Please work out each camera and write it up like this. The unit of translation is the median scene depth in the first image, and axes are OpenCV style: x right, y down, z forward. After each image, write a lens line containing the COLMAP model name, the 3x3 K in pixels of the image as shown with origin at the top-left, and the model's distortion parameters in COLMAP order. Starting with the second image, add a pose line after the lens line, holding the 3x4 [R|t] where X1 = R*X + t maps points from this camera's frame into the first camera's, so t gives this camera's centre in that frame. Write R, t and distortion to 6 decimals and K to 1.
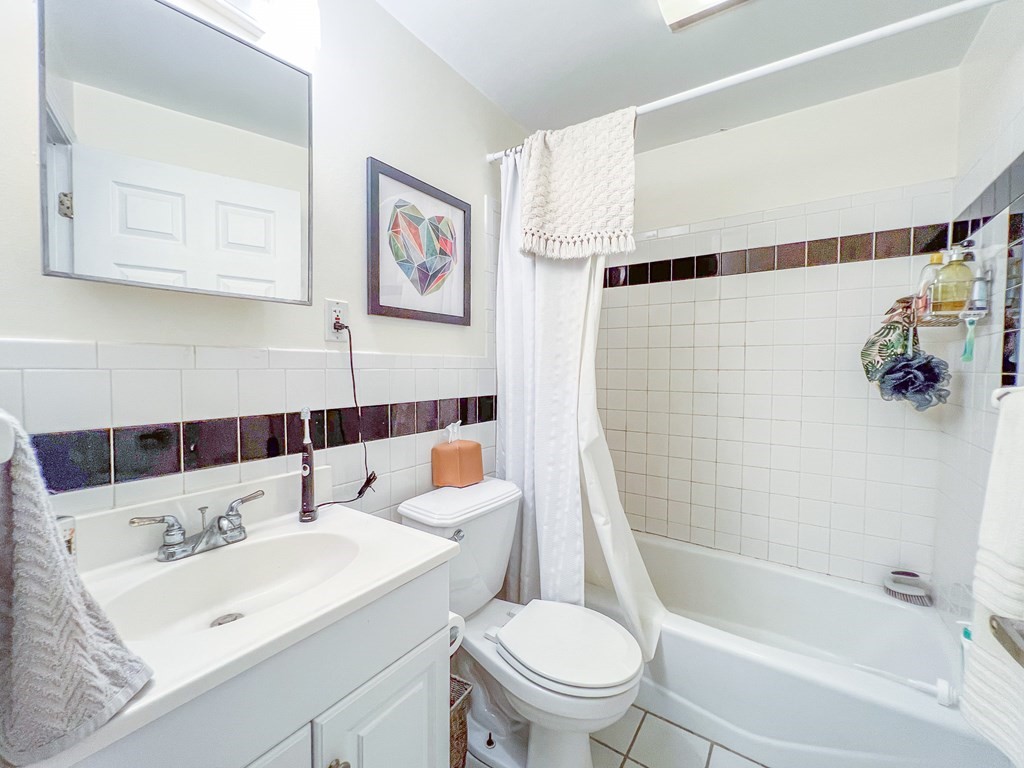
lens RADIAL K [[409.7, 0, 508.5], [0, 409.7, 383.1], [0, 0, 1]] dist [-0.001321, 0.000528]
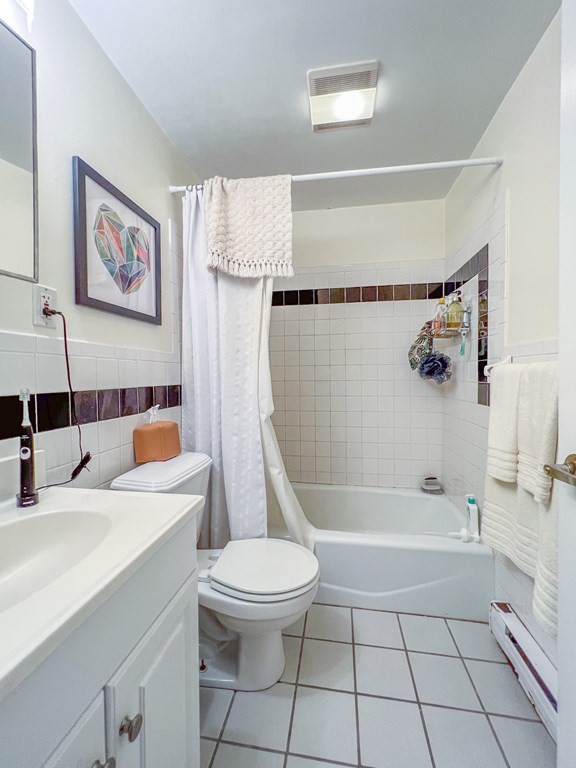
lens RADIAL K [[307.3, 0, 283.0], [0, 307.3, 381.1], [0, 0, 1]] dist [-0.001321, 0.000528]
pose [[0.909720, -0.021050, 0.414689, -0.165401], [0.027854, 0.999558, -0.010367, 0.045928], [-0.414288, 0.020982, 0.909904, 0.055979]]
